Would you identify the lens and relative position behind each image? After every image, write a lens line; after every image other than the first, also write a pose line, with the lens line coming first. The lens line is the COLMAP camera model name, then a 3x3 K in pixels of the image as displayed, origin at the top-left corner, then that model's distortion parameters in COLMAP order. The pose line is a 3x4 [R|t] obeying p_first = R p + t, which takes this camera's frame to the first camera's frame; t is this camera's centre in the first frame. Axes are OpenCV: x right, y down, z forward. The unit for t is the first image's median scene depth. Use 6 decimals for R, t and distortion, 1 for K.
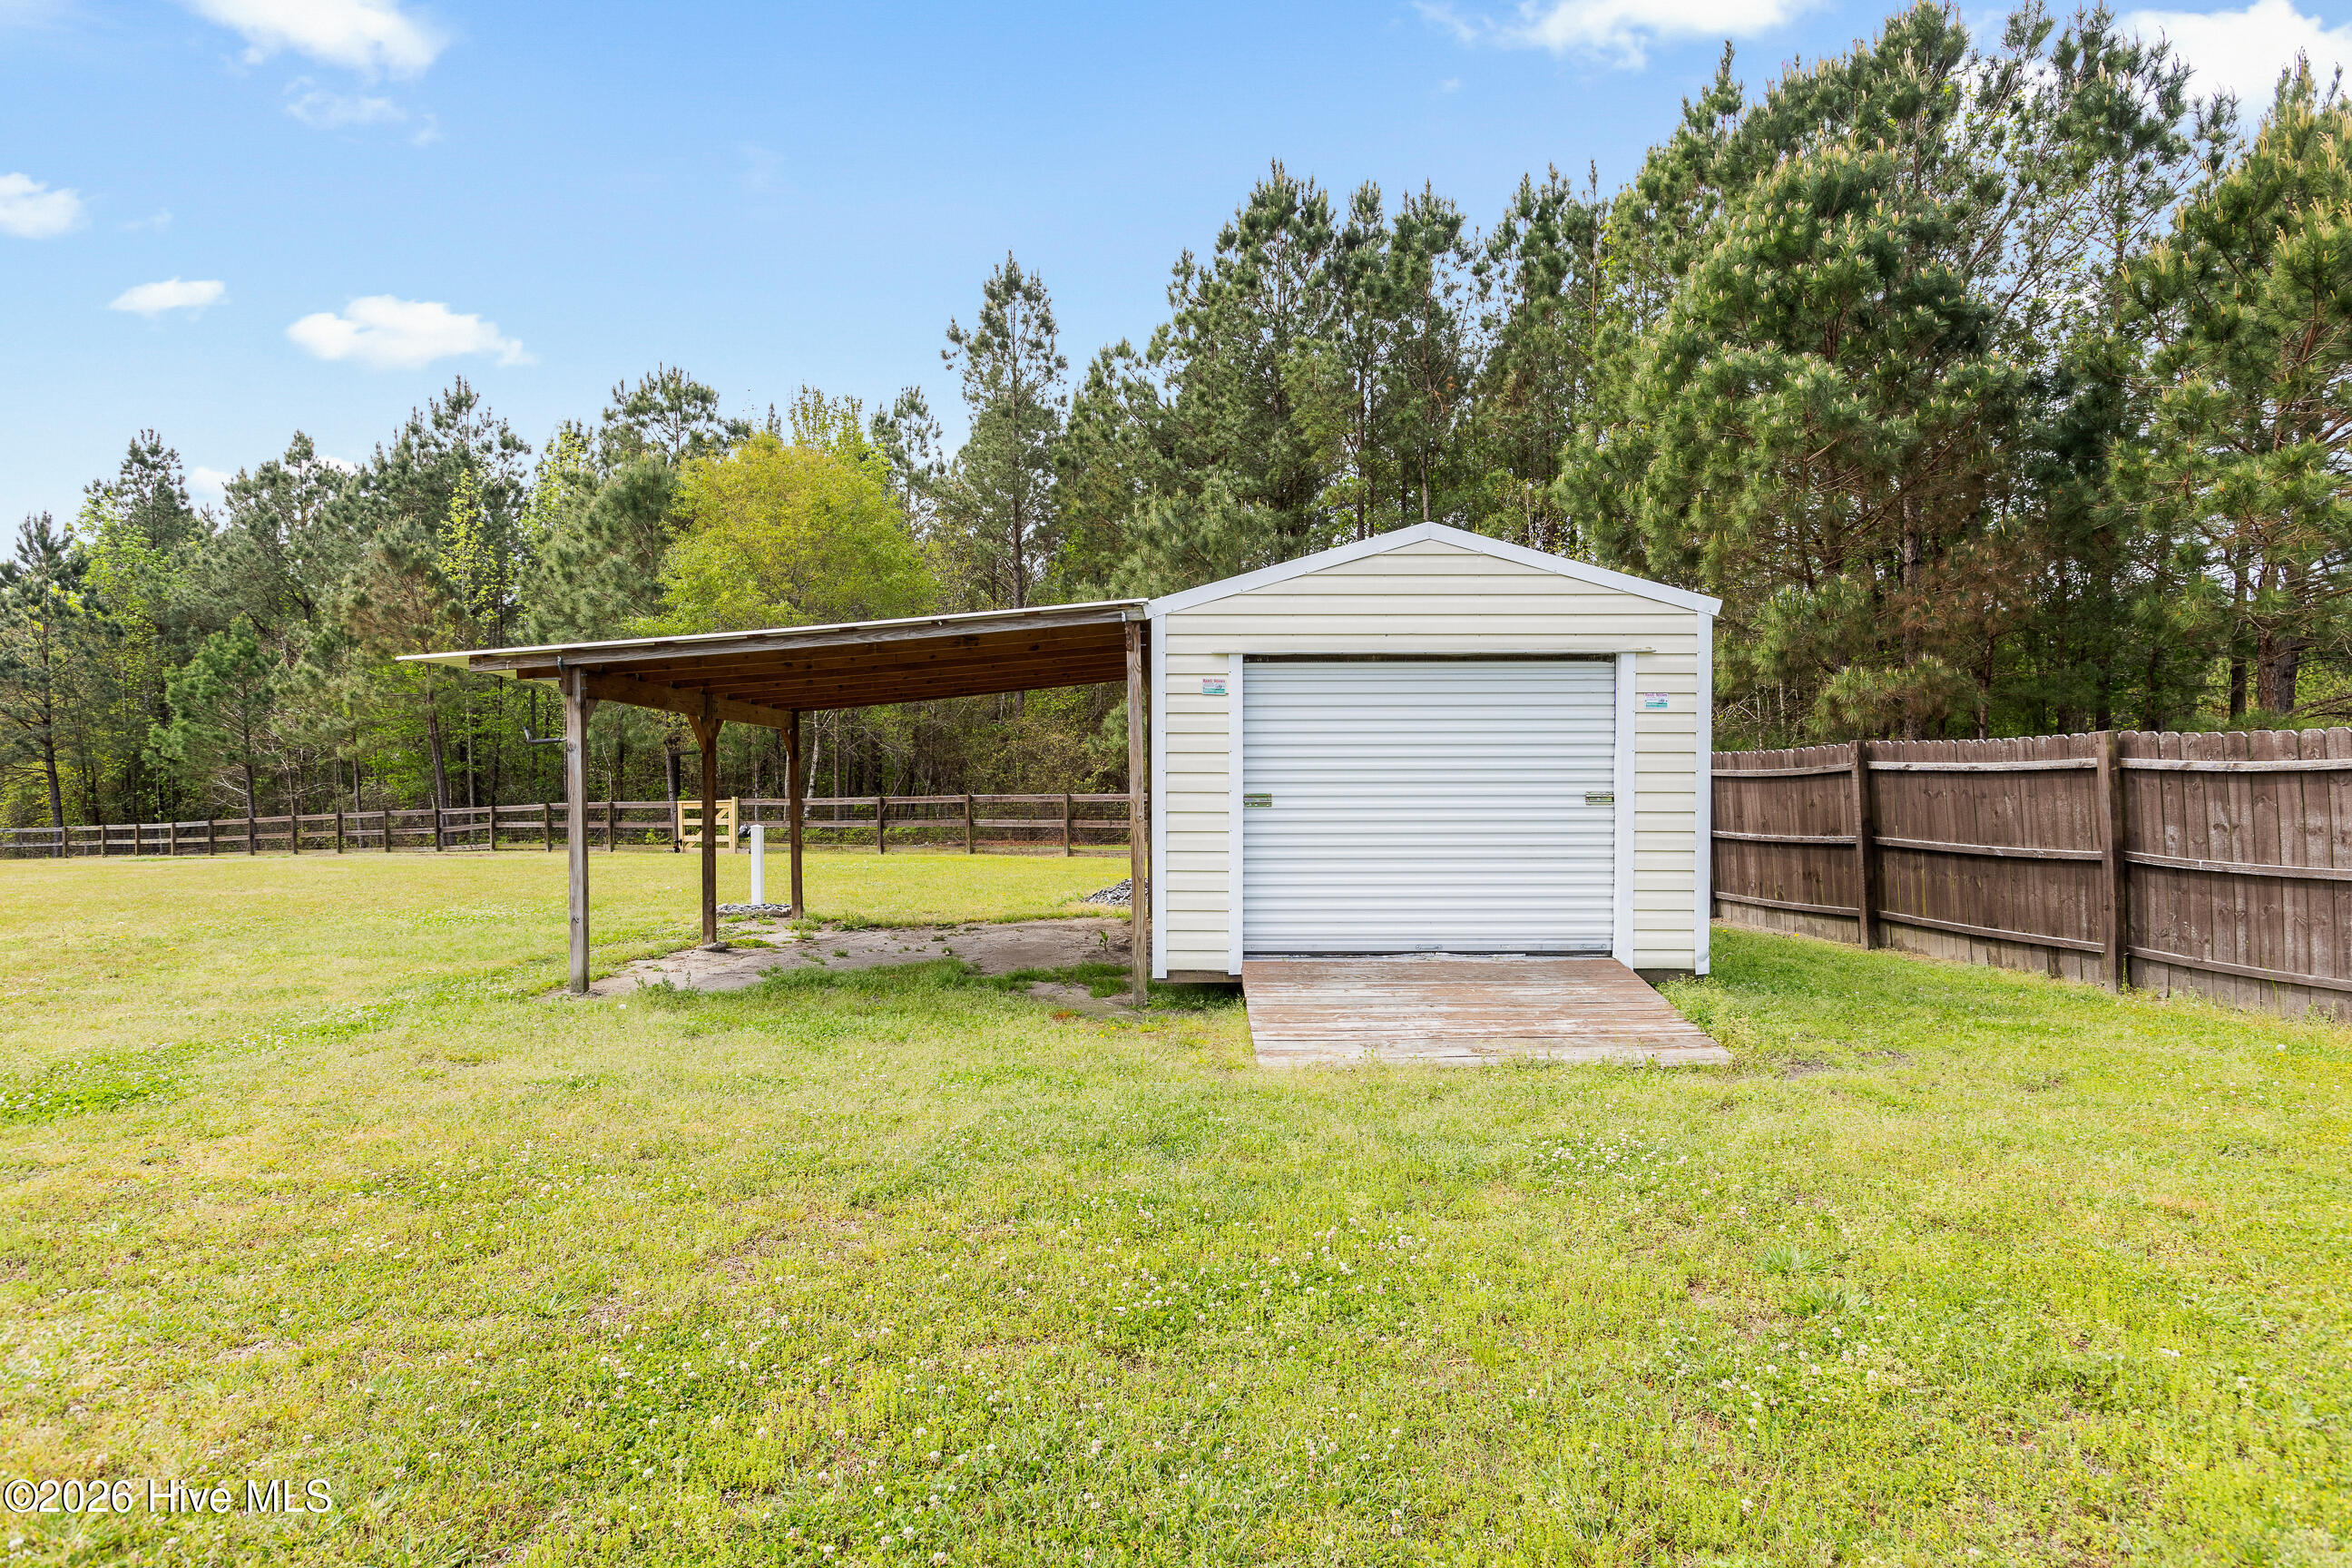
lens RADIAL K [[1346.8, 0, 1177.9], [0, 1346.8, 771.6], [0, 0, 1]] dist [-0.000580, 0.043962]
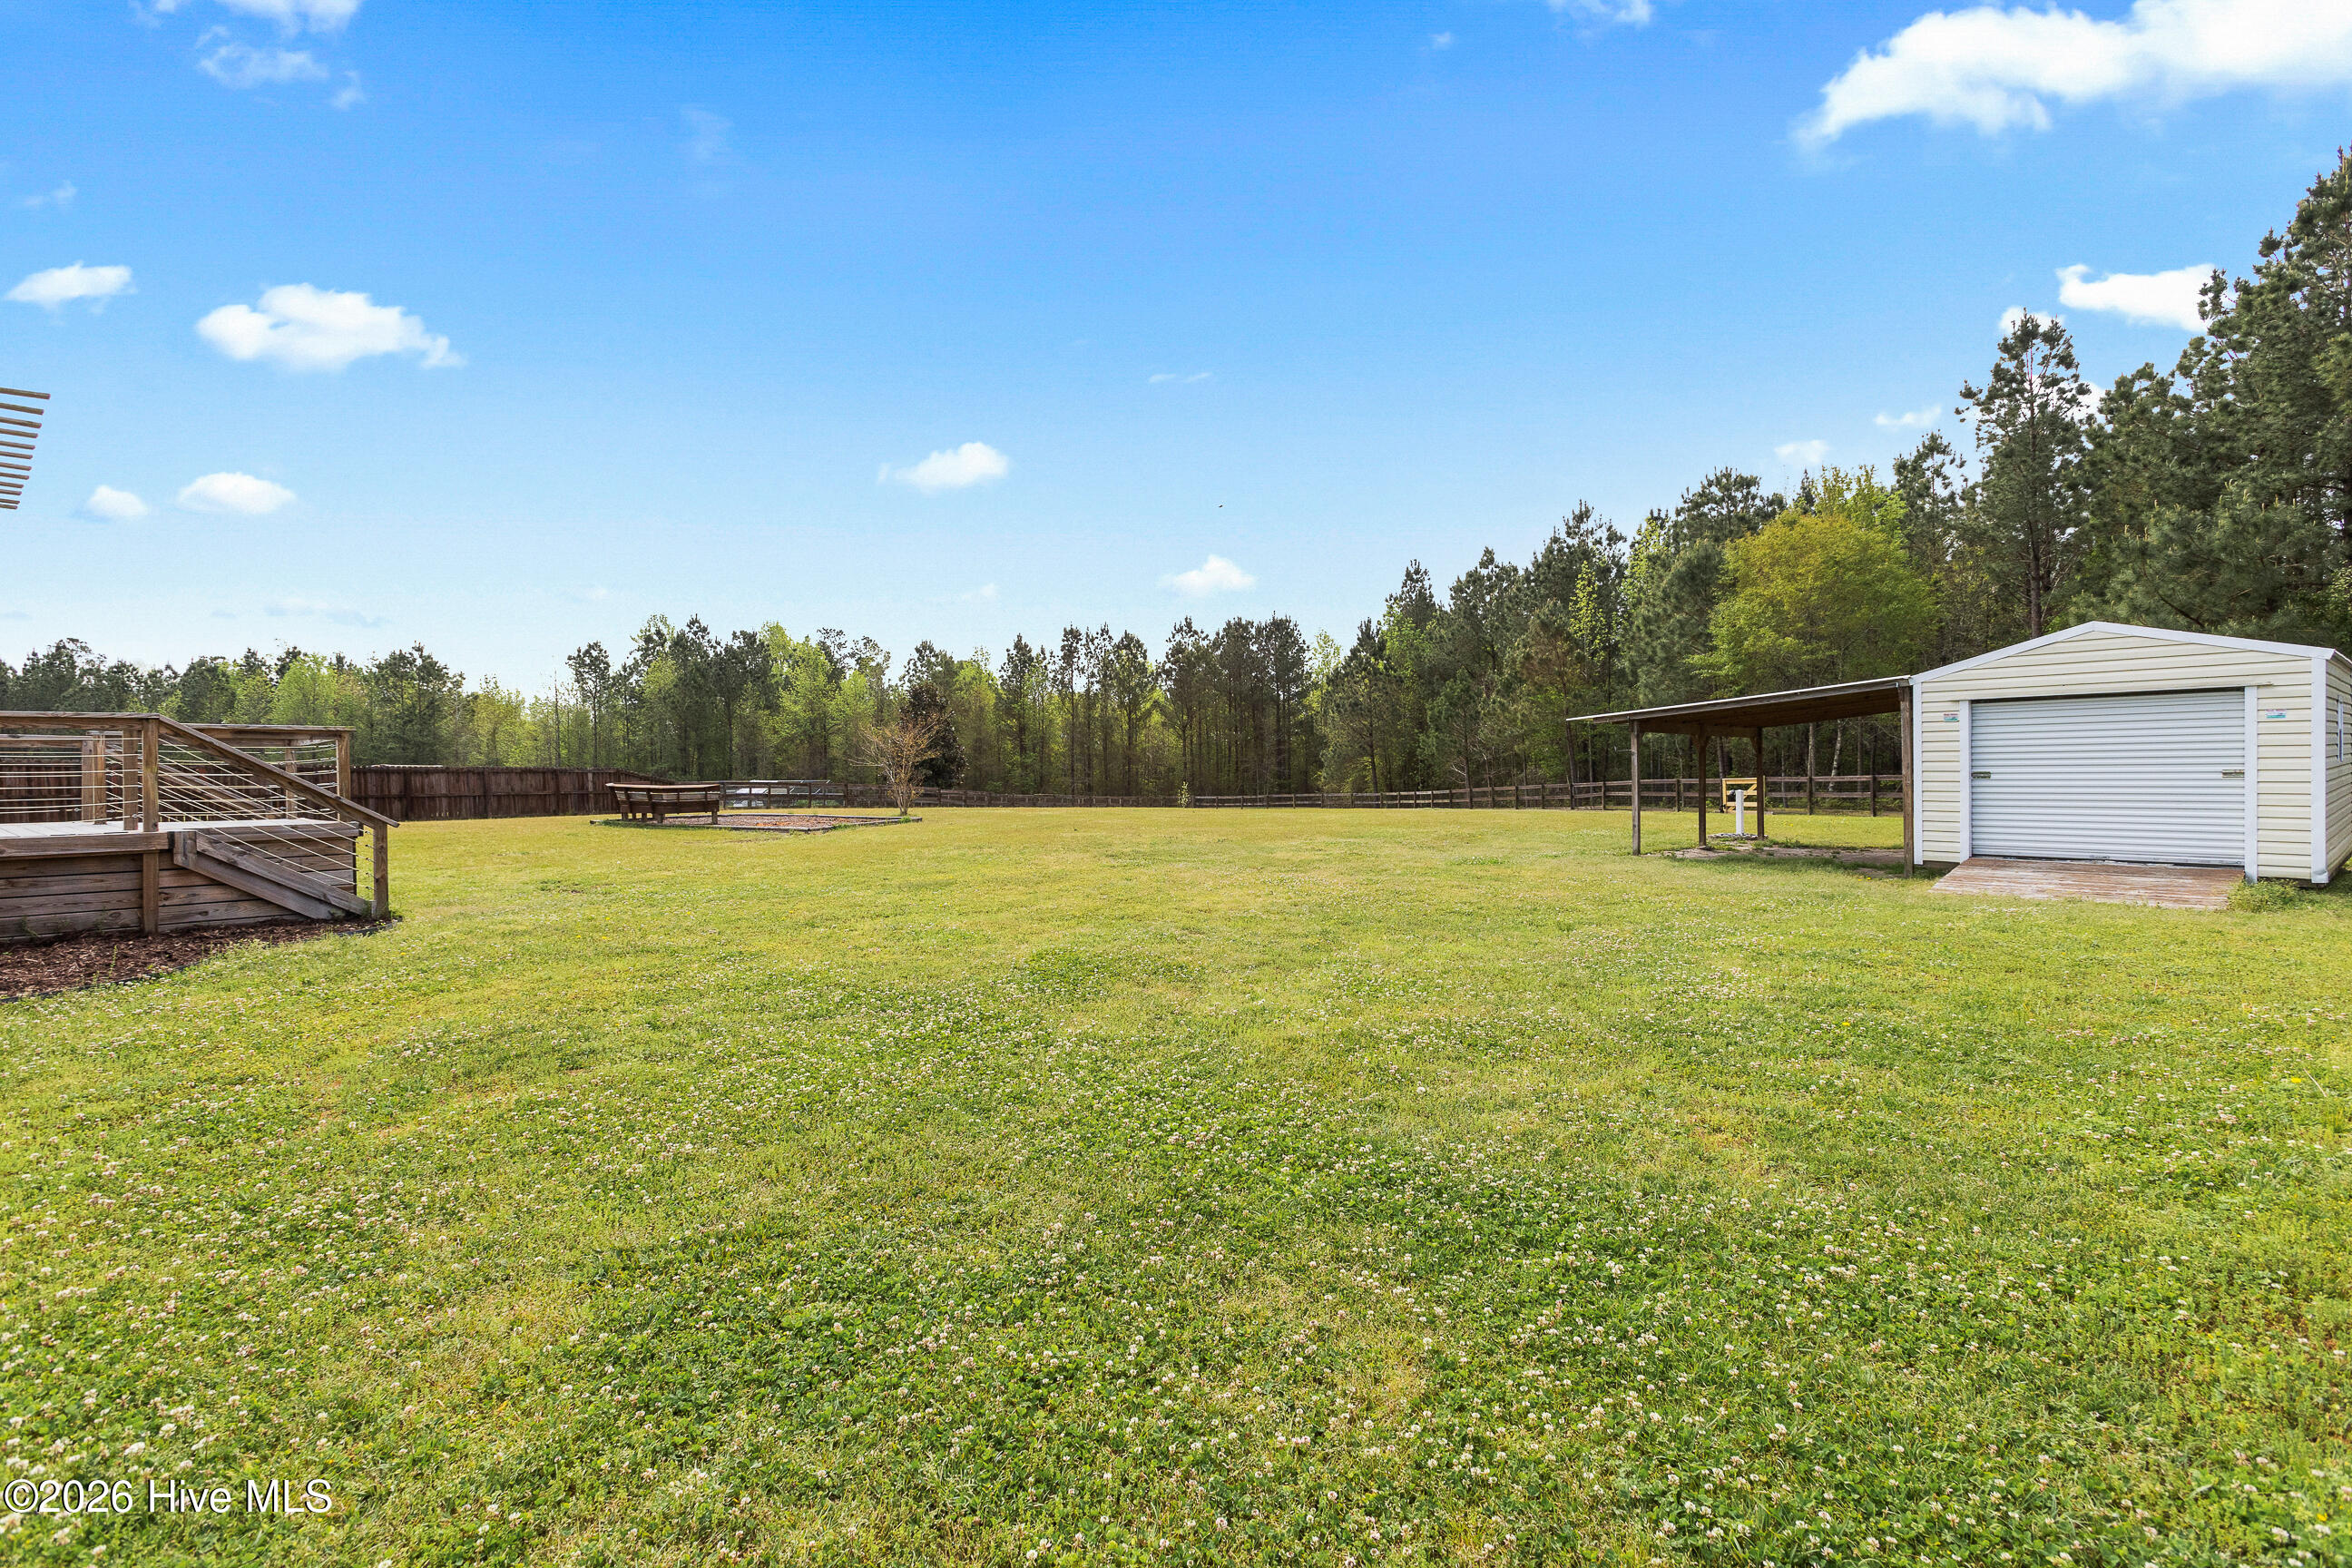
lens RADIAL K [[1077.4, 0, 1172.1], [0, 1077.4, 774.4], [0, 0, 1]] dist [-0.003988, 0.007863]
pose [[0.657907, -0.002024, -0.753097, 0.092631], [0.014503, 0.999845, 0.009984, -0.002385], [0.752960, -0.017491, 0.657834, -0.176721]]
